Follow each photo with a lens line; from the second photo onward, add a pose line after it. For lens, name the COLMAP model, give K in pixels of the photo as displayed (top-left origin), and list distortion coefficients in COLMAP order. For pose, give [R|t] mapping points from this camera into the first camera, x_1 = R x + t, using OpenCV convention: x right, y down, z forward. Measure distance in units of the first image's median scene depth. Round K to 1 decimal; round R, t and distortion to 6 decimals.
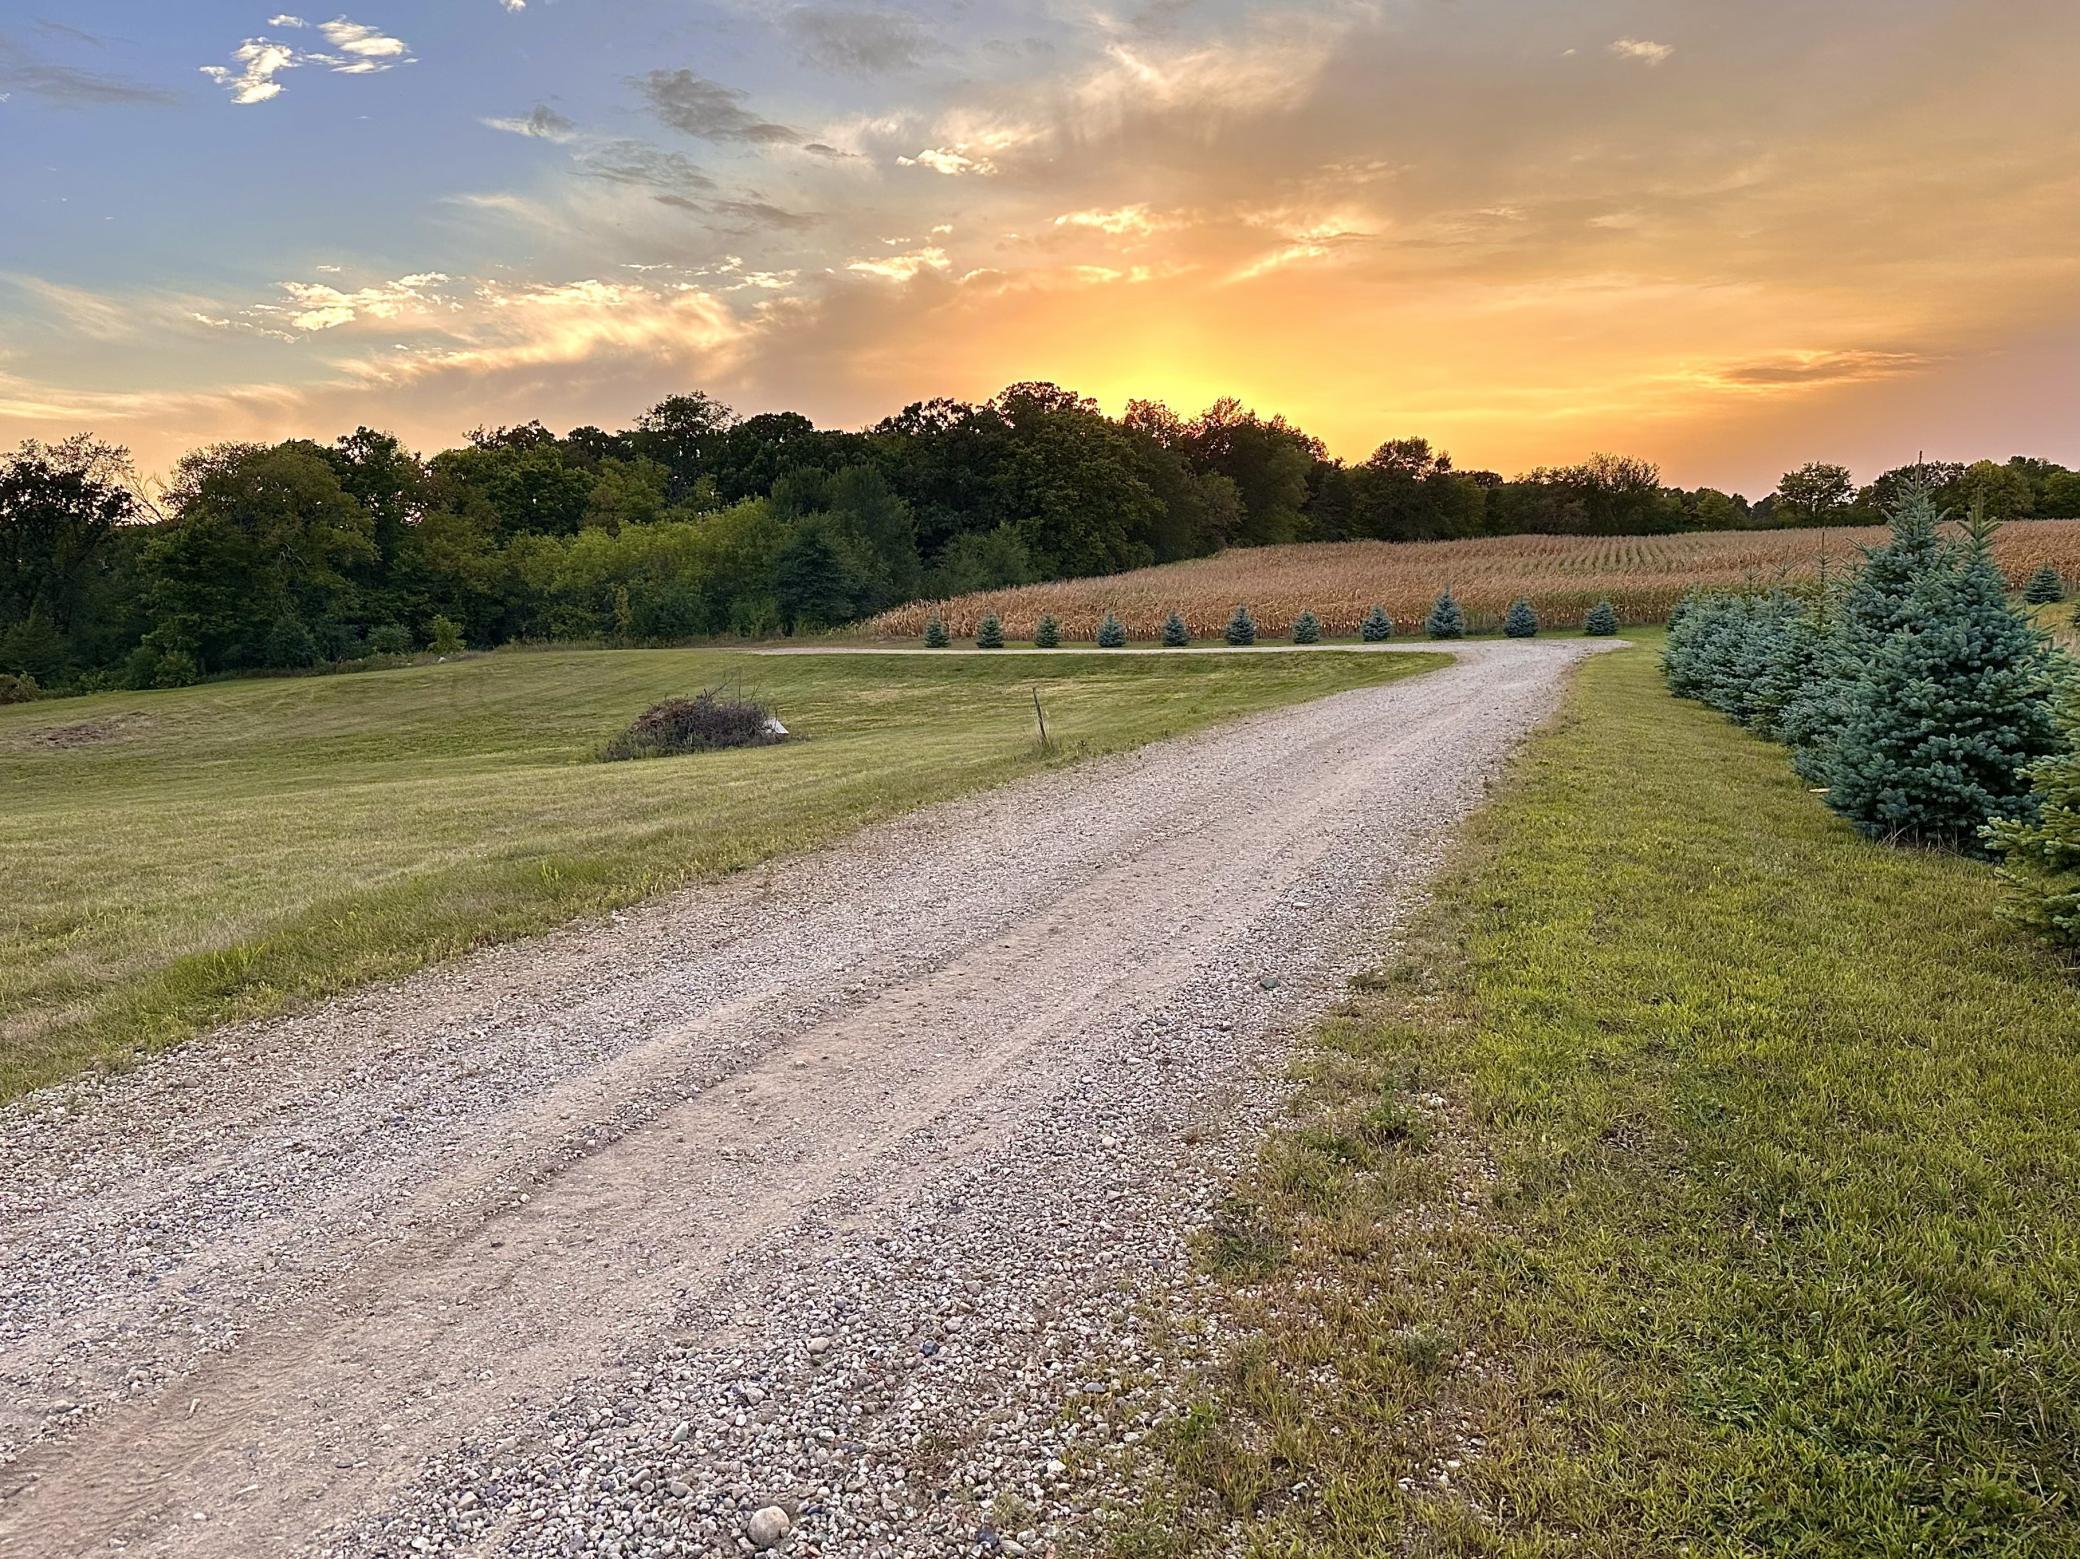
lens RADIAL K [[1621.5, 0, 1050.9], [0, 1621.5, 775.7], [0, 0, 1]] dist [-0.013869, -0.003805]
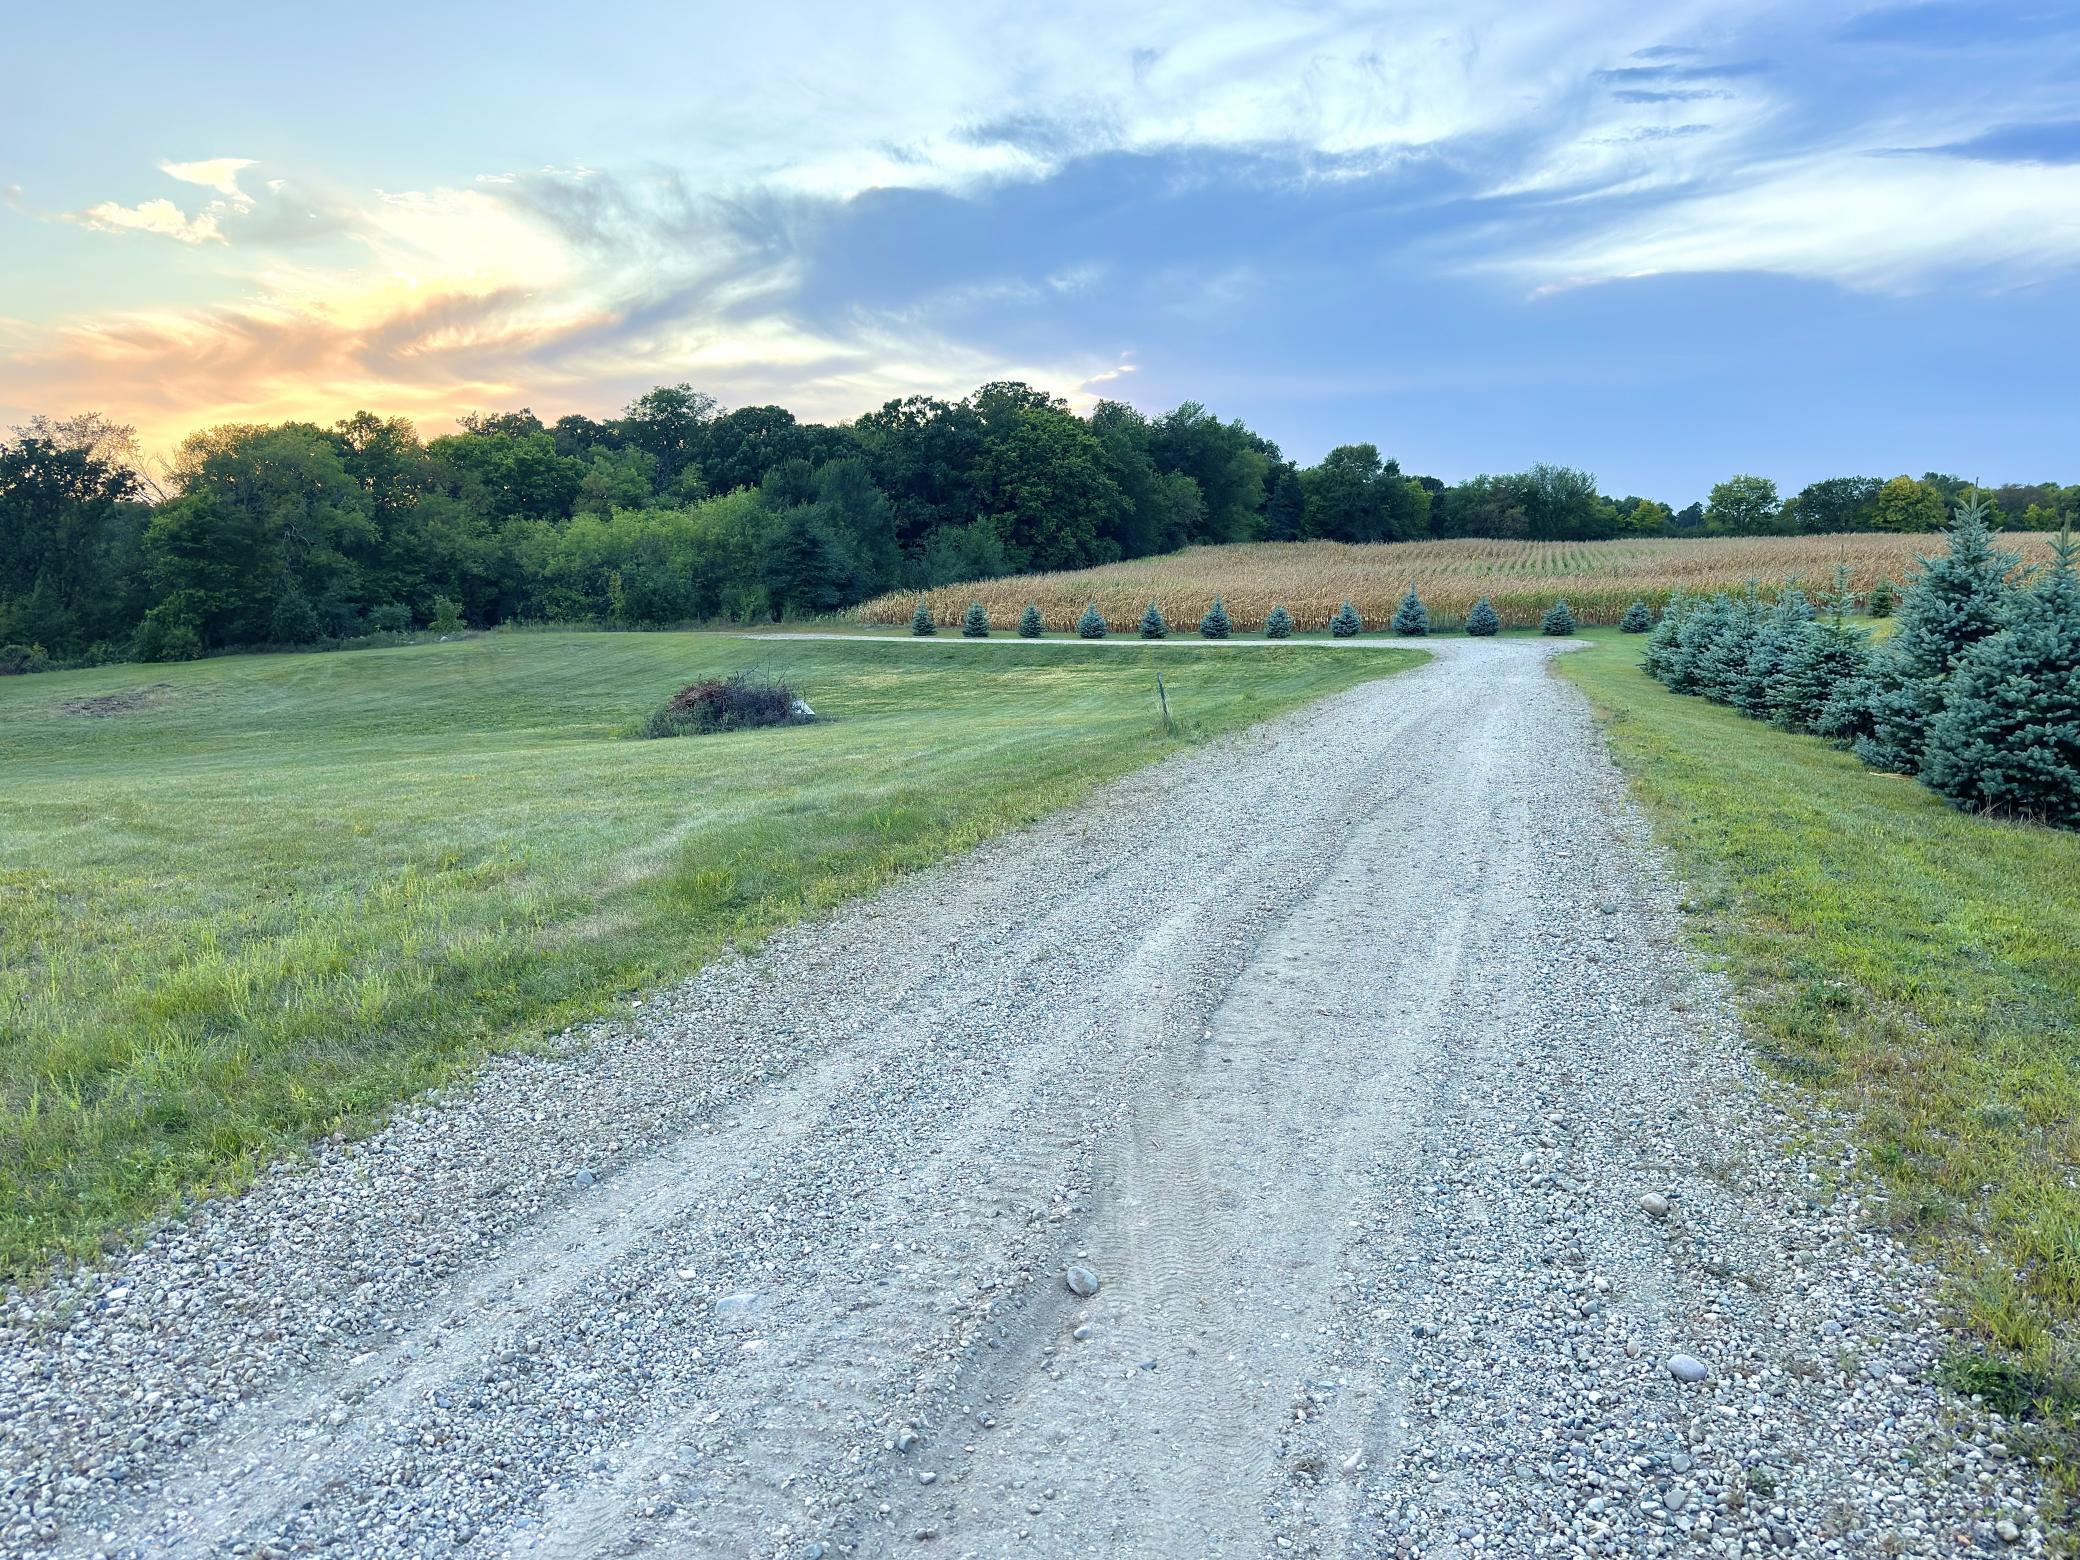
lens RADIAL K [[1564.5, 0, 1045.0], [0, 1564.5, 780.9], [0, 0, 1]] dist [-0.015648, 0.004944]
pose [[0.999465, 0.015383, 0.028853, -0.016891], [-0.015730, 0.999806, 0.011818, 0.001213], [-0.028666, -0.012265, 0.999514, -0.009185]]
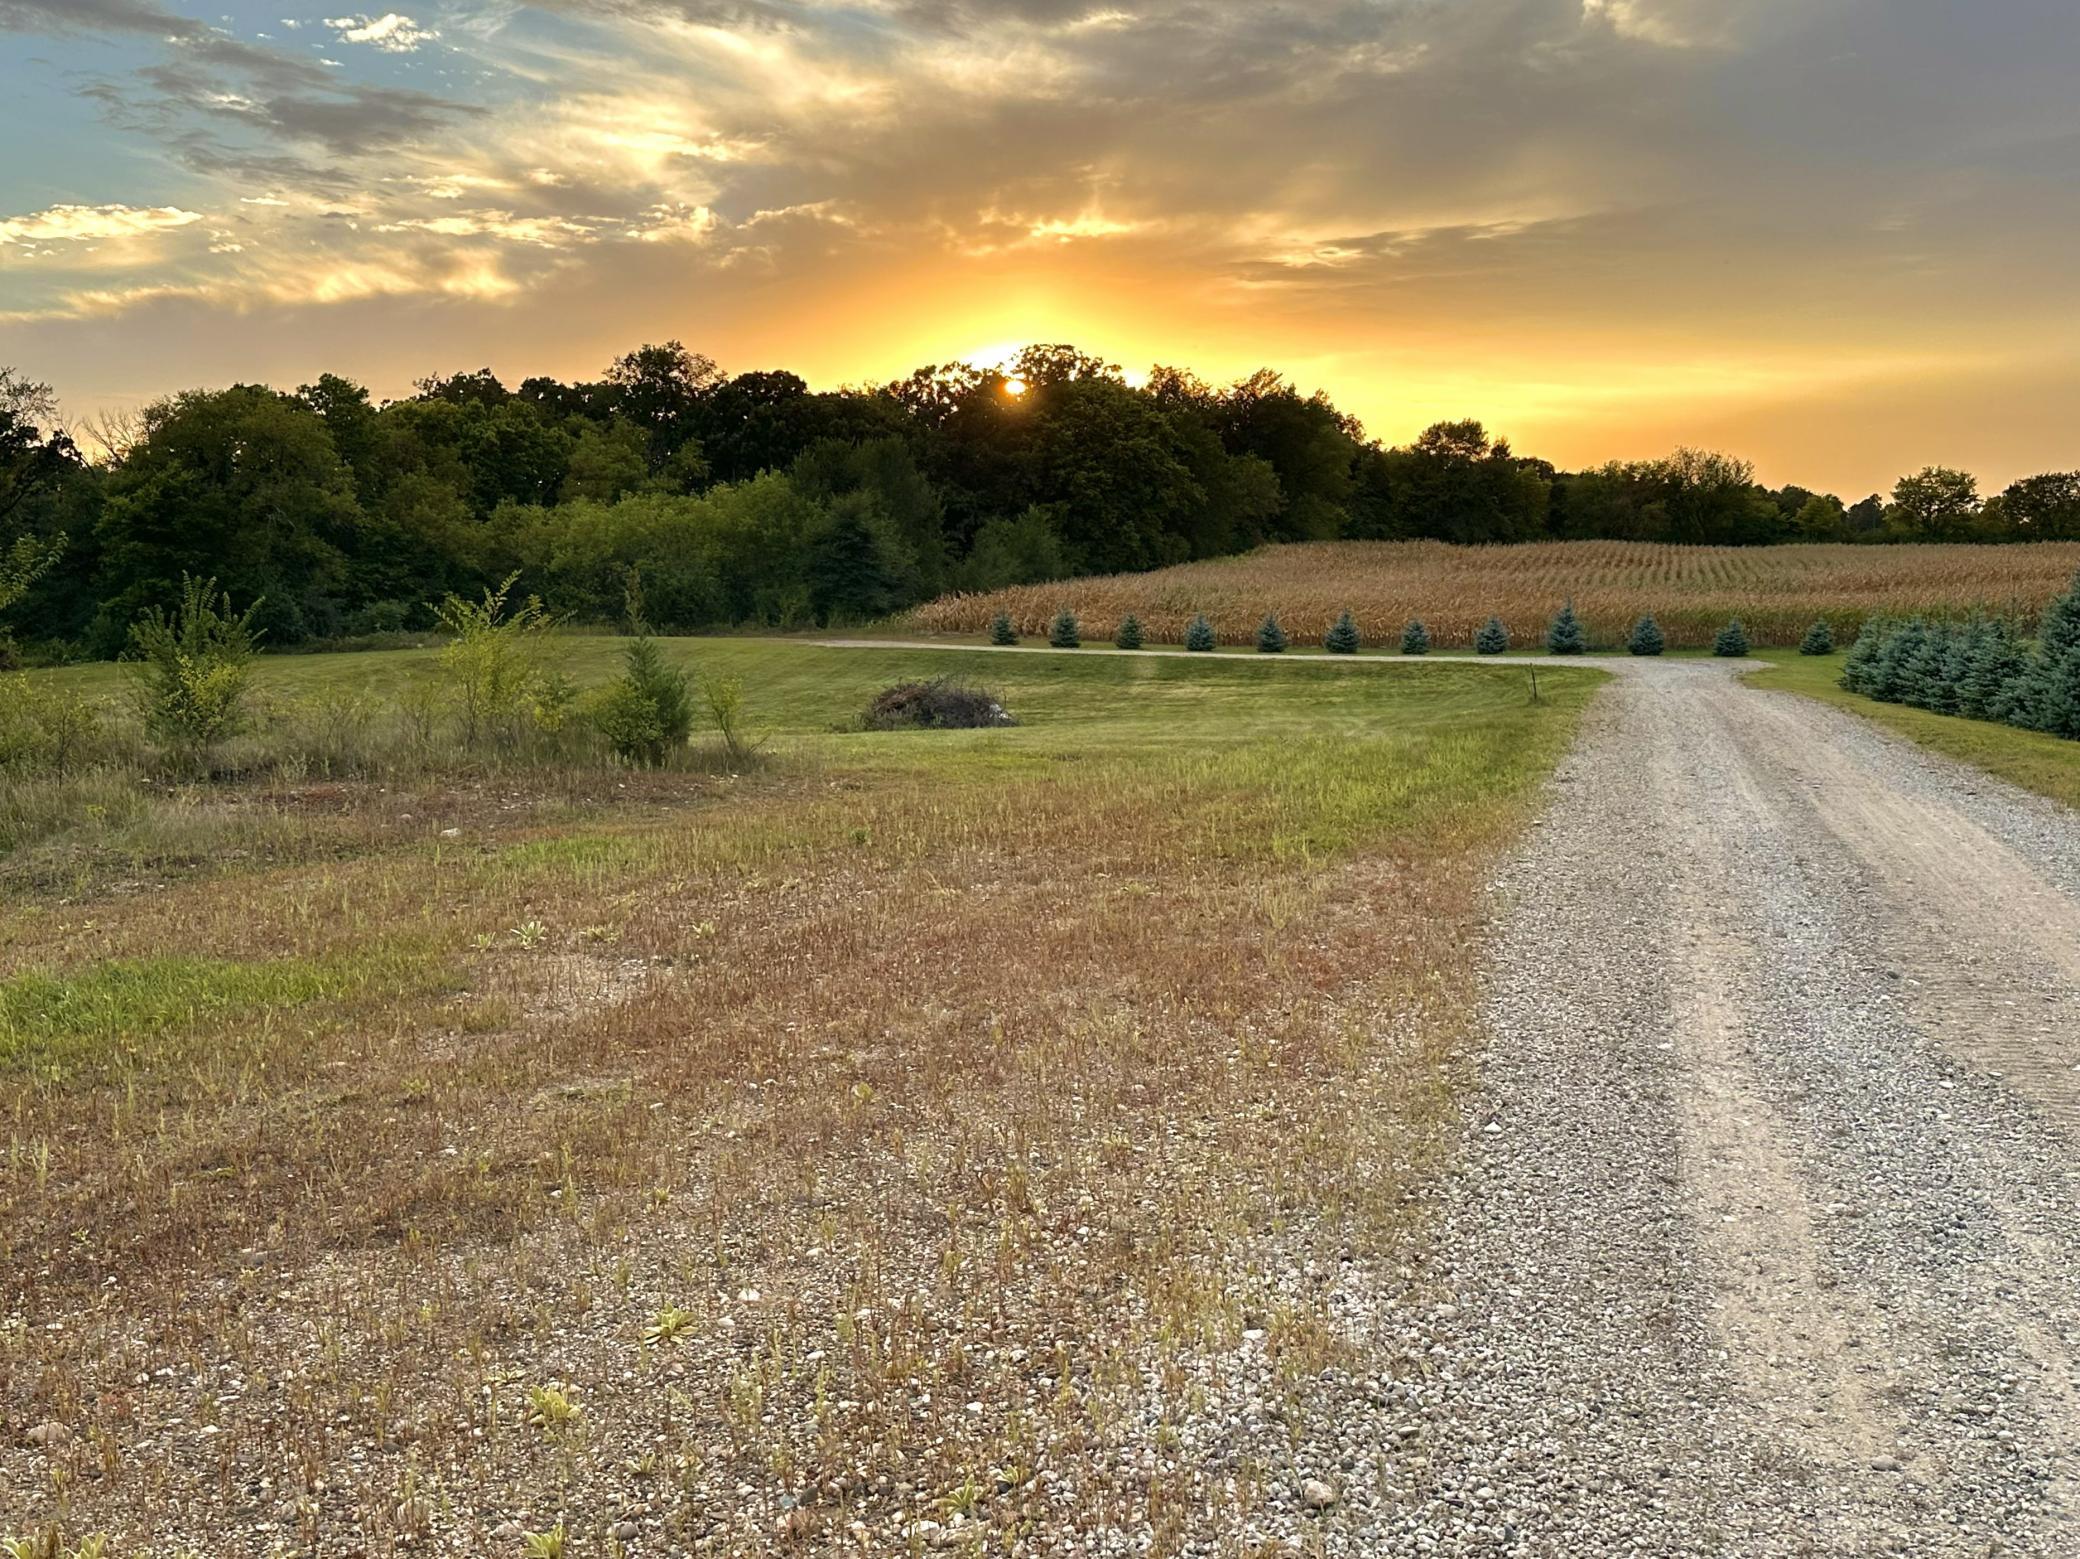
lens RADIAL K [[2060.6, 0, 988.1], [0, 2060.6, 824.2], [0, 0, 1]] dist [-0.040268, 0.015013]
pose [[0.999297, 0.033035, 0.017748, -0.082305], [-0.033089, 0.999449, 0.002738, 0.016631], [-0.017648, -0.003323, 0.999839, -0.143206]]
